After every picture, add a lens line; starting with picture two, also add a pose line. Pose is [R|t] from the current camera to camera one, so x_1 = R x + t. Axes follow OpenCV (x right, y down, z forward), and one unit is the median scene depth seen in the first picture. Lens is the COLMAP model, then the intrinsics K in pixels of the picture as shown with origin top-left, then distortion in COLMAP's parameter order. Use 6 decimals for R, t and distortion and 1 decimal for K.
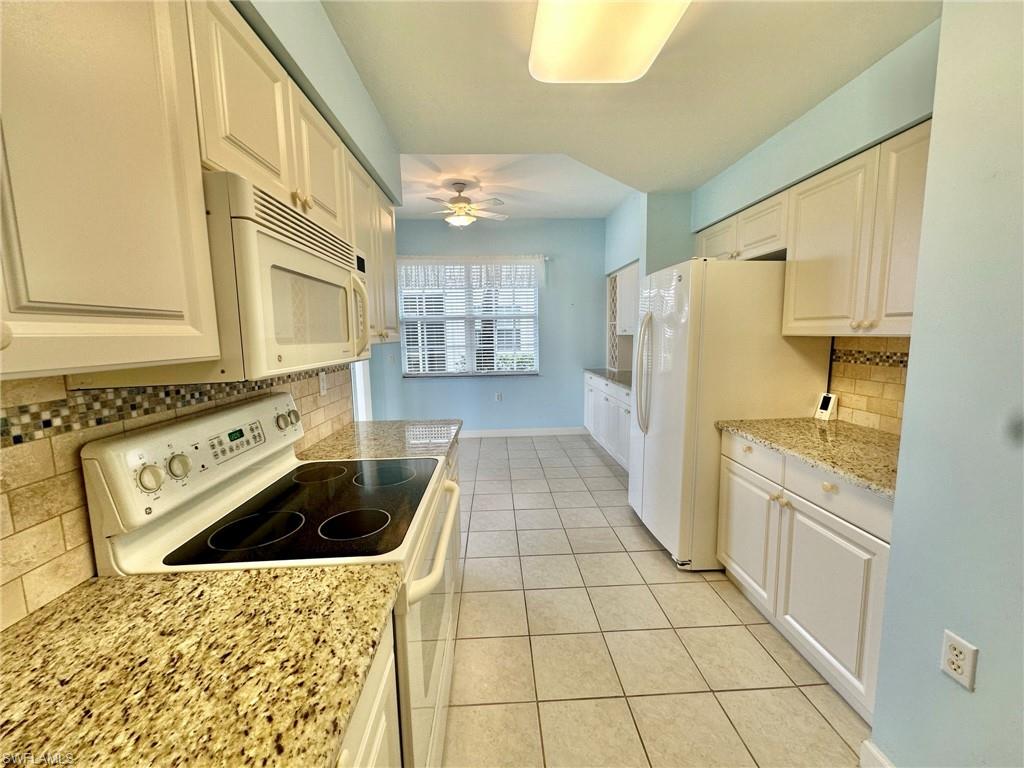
lens RADIAL K [[407.9, 0, 512.3], [0, 407.9, 382.6], [0, 0, 1]] dist [-0.003060, 0.000136]
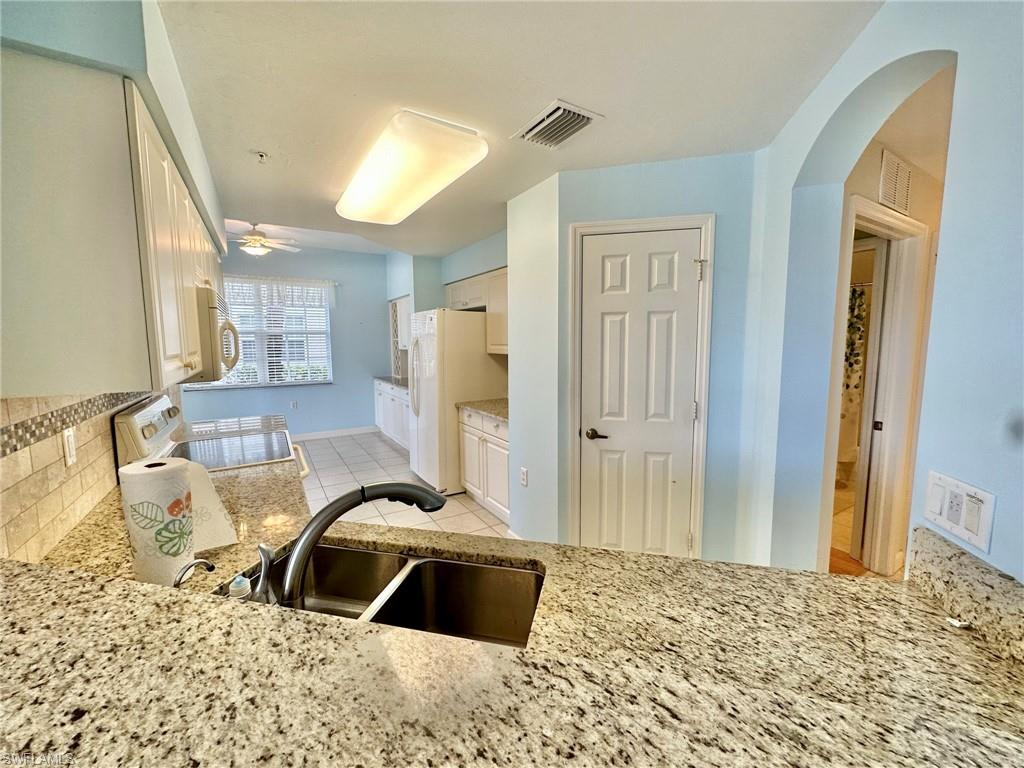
lens RADIAL K [[407.1, 0, 510.7], [0, 407.1, 383.3], [0, 0, 1]] dist [-0.007753, -0.000102]
pose [[0.876862, -0.038455, 0.479202, -0.077484], [0.048971, 0.998755, -0.009460, 0.028383], [-0.478242, 0.031762, 0.877654, -0.430602]]
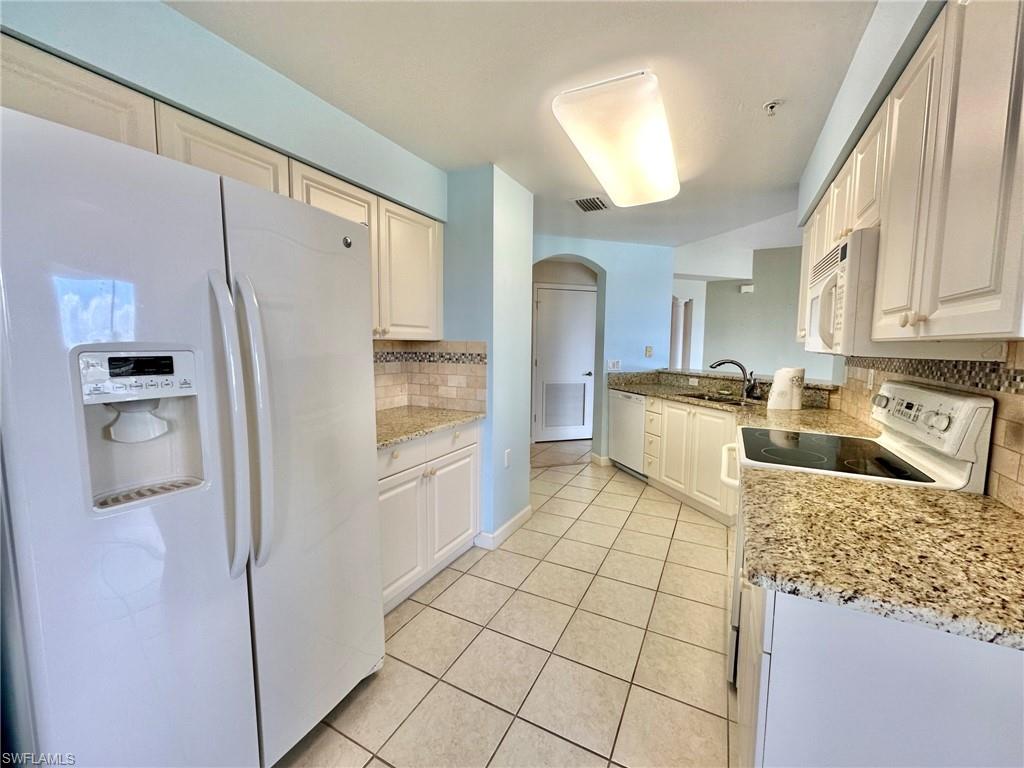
lens RADIAL K [[407.1, 0, 510.7], [0, 407.1, 383.3], [0, 0, 1]] dist [-0.007753, -0.000102]
pose [[-0.856271, -0.037321, 0.515176, -0.093937], [0.070144, 0.979745, 0.187562, -0.102881], [-0.511741, 0.196740, -0.836310, 1.022528]]
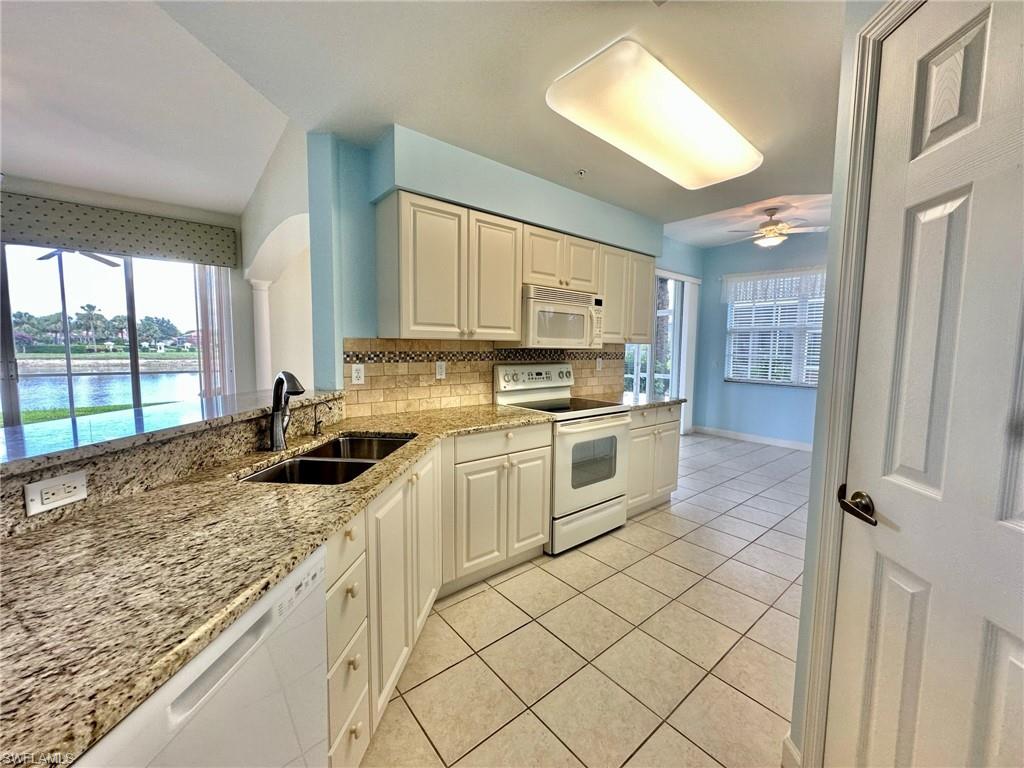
lens RADIAL K [[407.9, 0, 512.3], [0, 407.9, 382.6], [0, 0, 1]] dist [-0.003060, 0.000136]
pose [[0.600380, 0.093439, -0.794238, 0.480822], [-0.118071, 0.992624, 0.027526, 0.049636], [0.790951, 0.077250, 0.606983, -0.262076]]
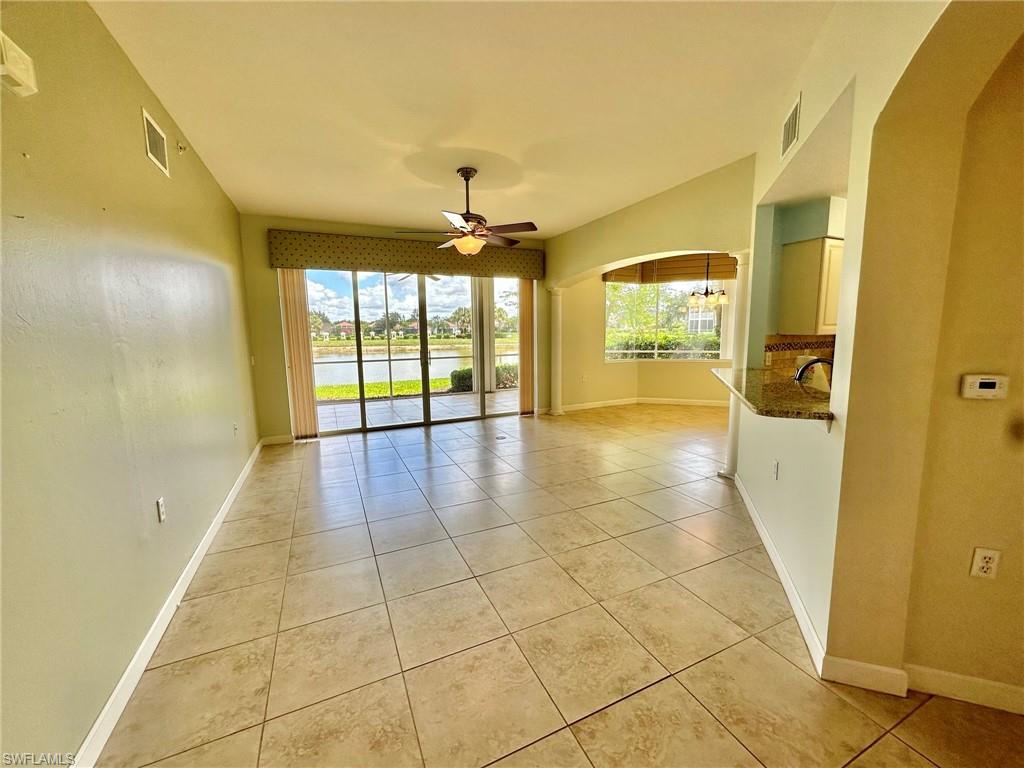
lens RADIAL K [[407.1, 0, 510.7], [0, 407.1, 383.3], [0, 0, 1]] dist [-0.007753, -0.000102]
pose [[0.373039, 0.132794, -0.918263, 0.500530], [-0.100237, 0.989680, 0.102401, 0.111221], [0.922385, 0.053845, 0.382500, -1.119620]]
